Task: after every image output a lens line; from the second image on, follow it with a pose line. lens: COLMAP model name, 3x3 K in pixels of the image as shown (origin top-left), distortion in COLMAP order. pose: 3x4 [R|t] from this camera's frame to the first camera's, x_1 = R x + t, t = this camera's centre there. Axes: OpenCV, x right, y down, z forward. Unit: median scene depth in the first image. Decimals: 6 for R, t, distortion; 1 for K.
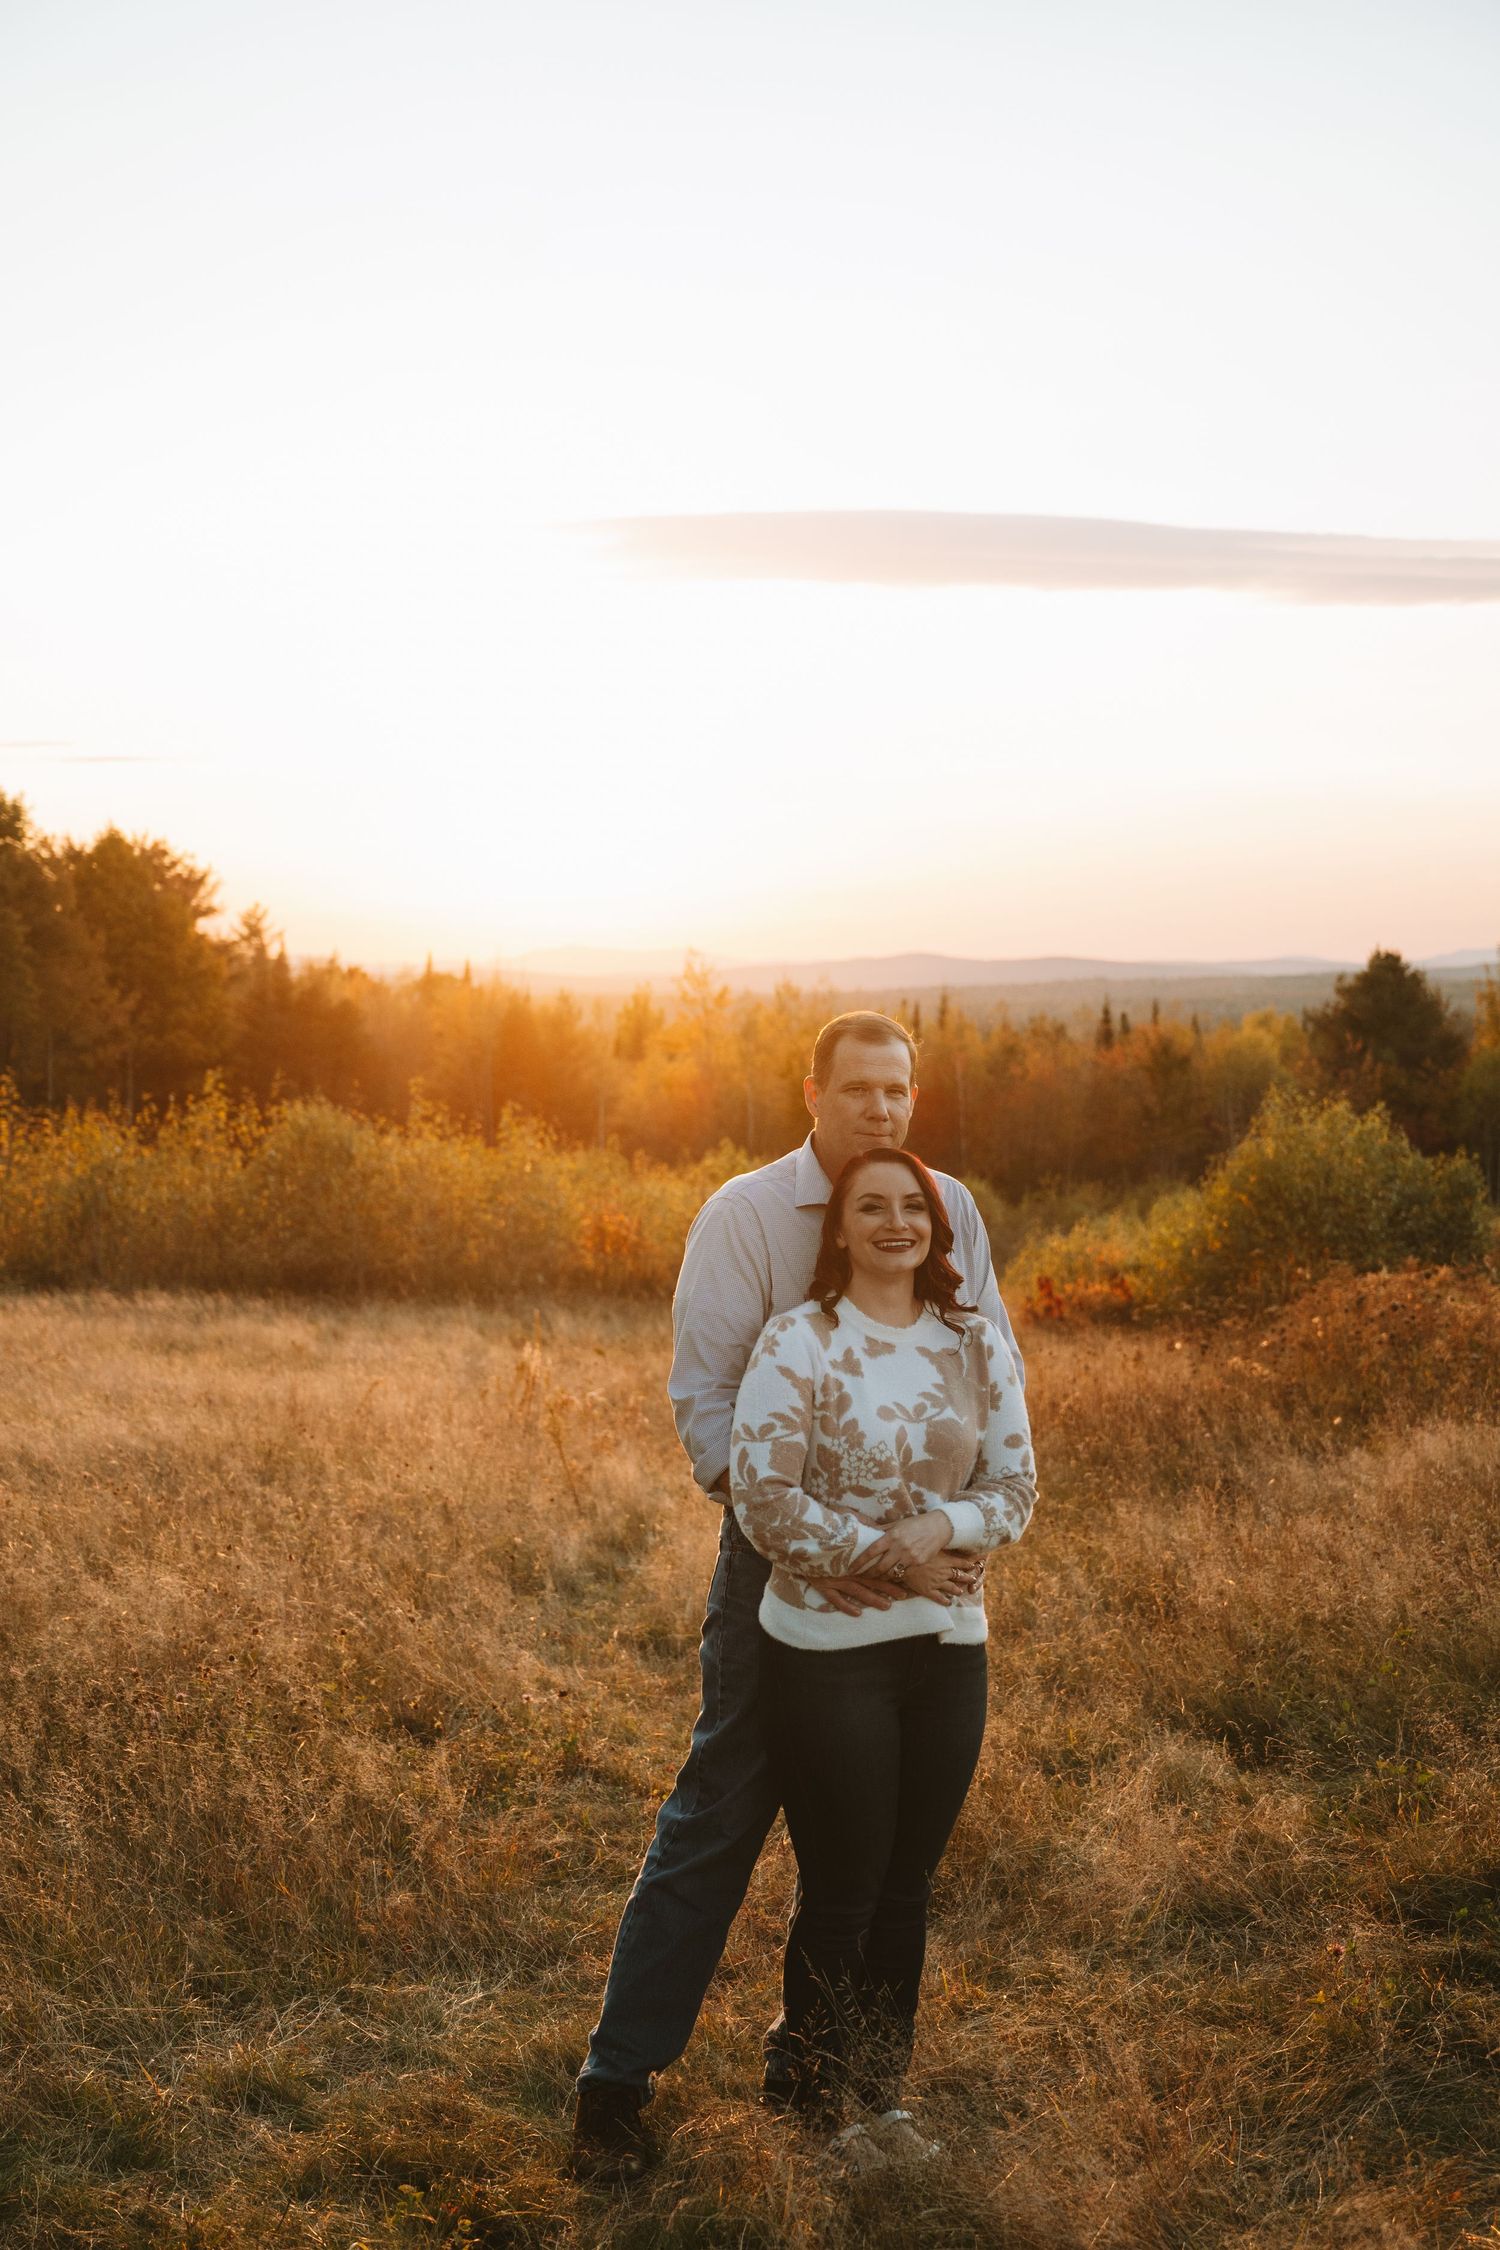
lens RADIAL K [[3931.0, 0, 750.2], [0, 3931.0, 1125.2], [0, 0, 1]] dist [0.046116, 0.000000]
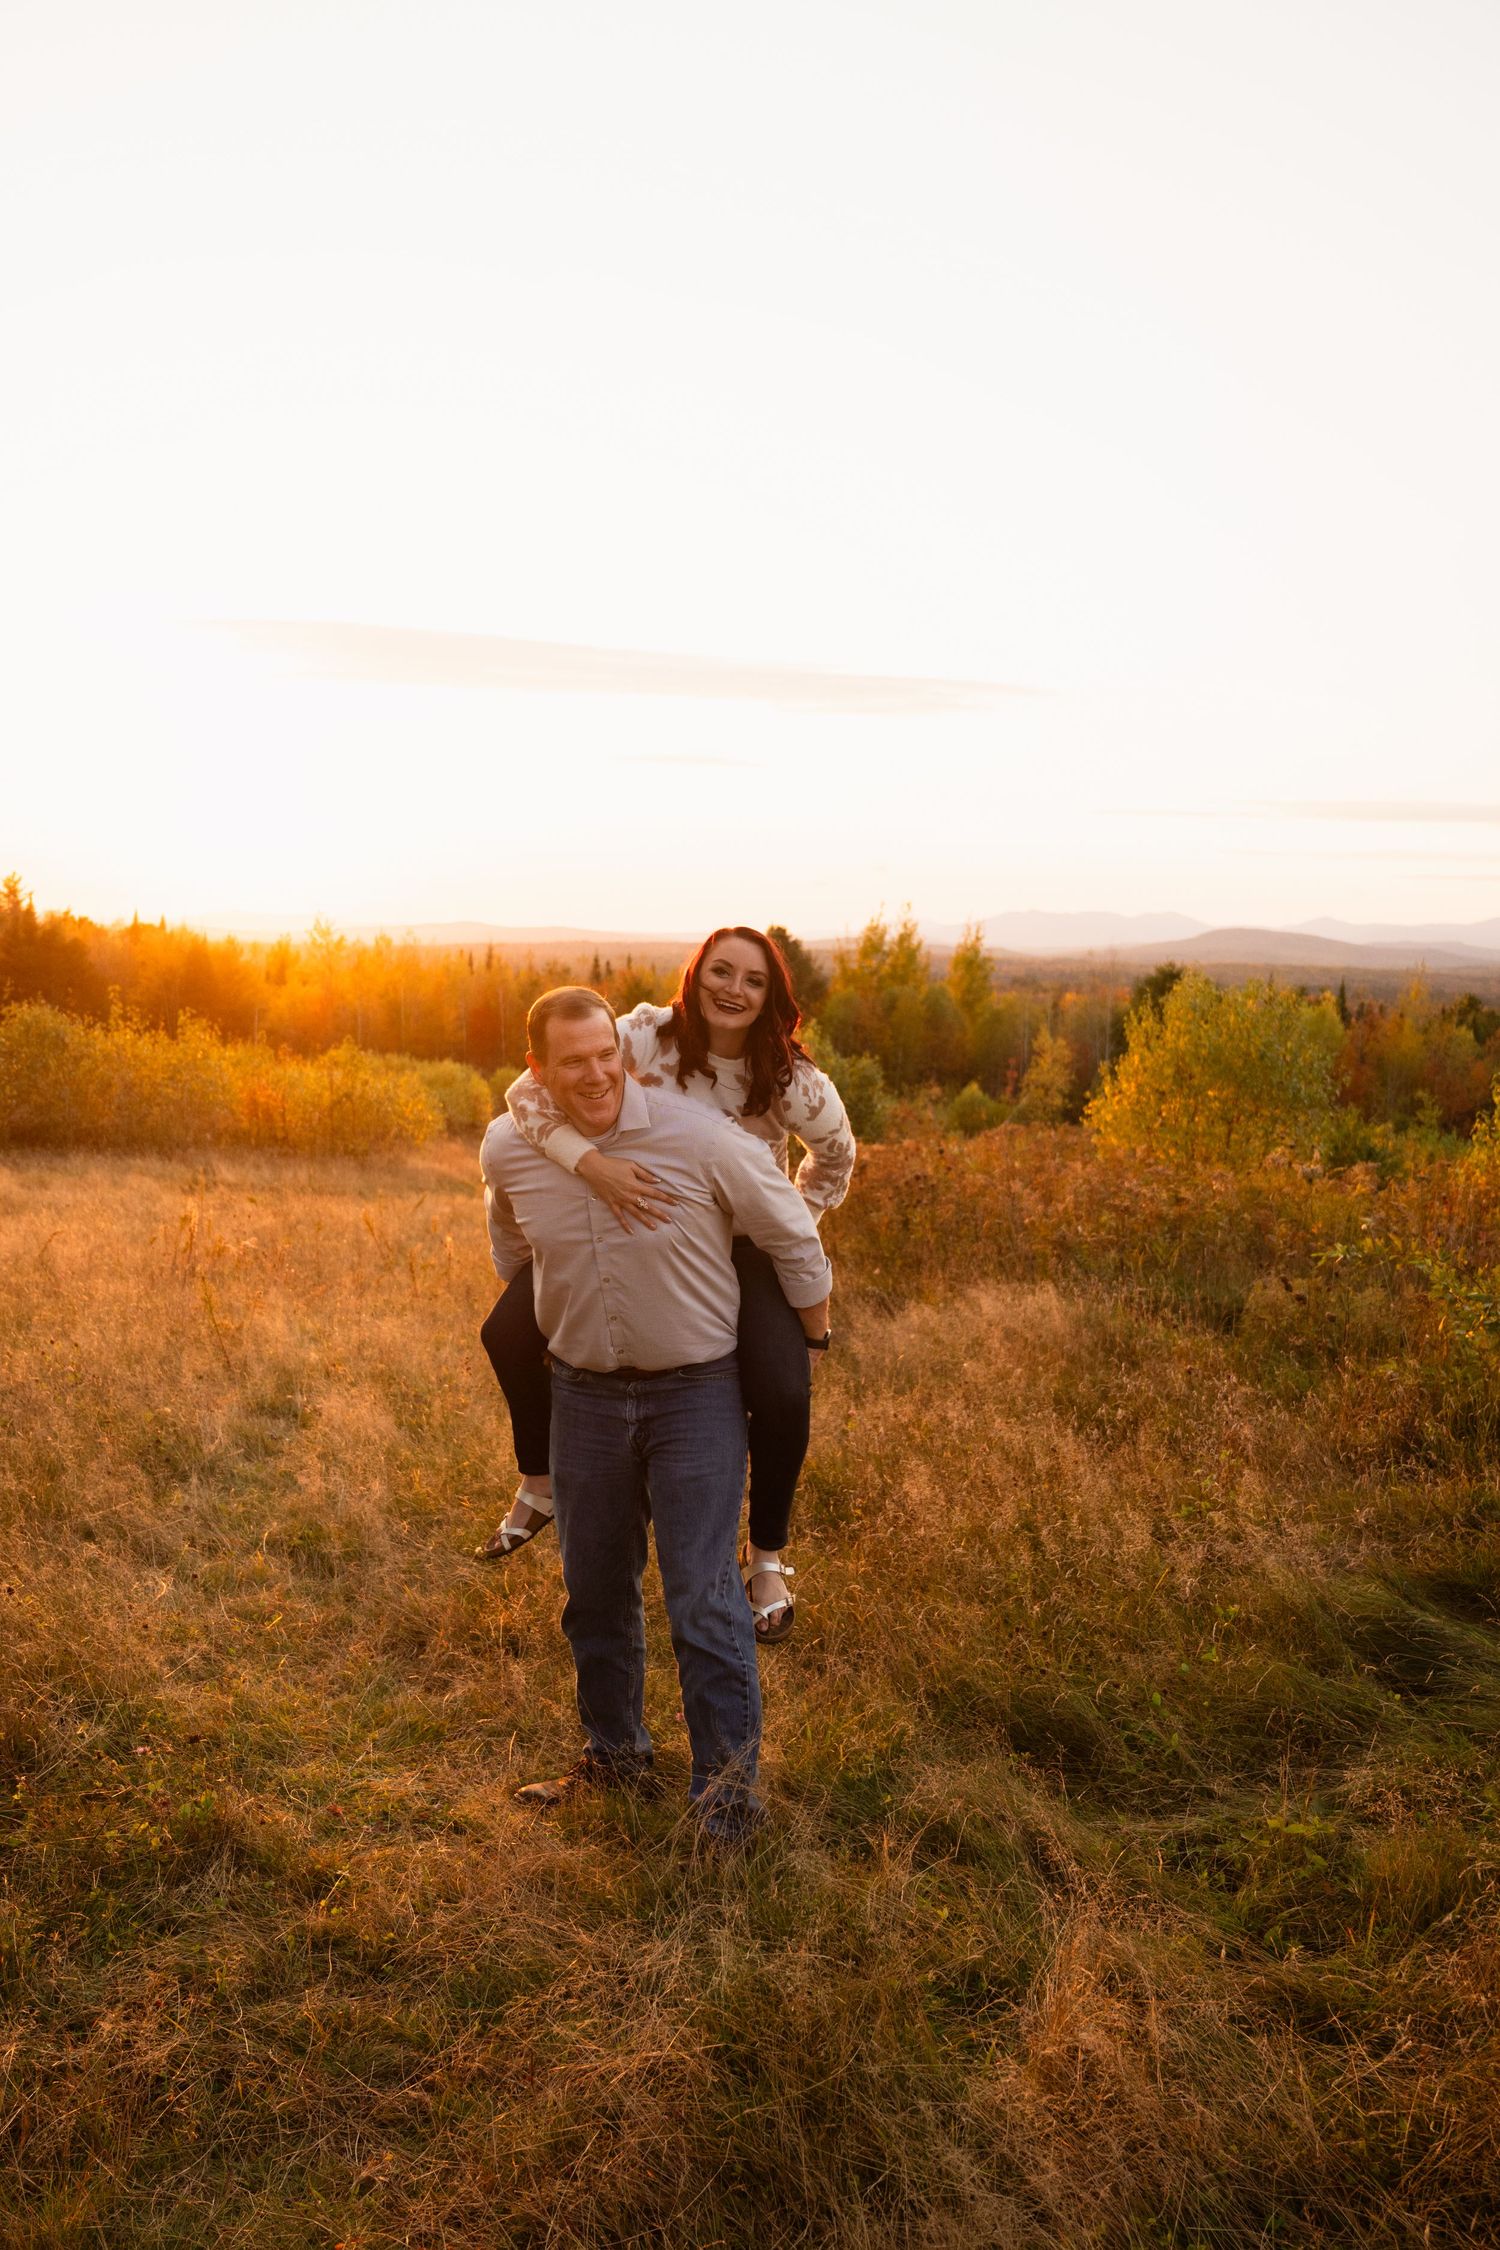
lens RADIAL K [[1971.9, 0, 750.7], [0, 1971.9, 1121.0], [0, 0, 1]] dist [-0.006643, -0.003296]
pose [[0.978327, 0.010163, 0.206817, -0.010500], [-0.018253, 0.999139, 0.037245, 0.004681], [-0.206261, -0.040213, 0.977670, 0.284761]]
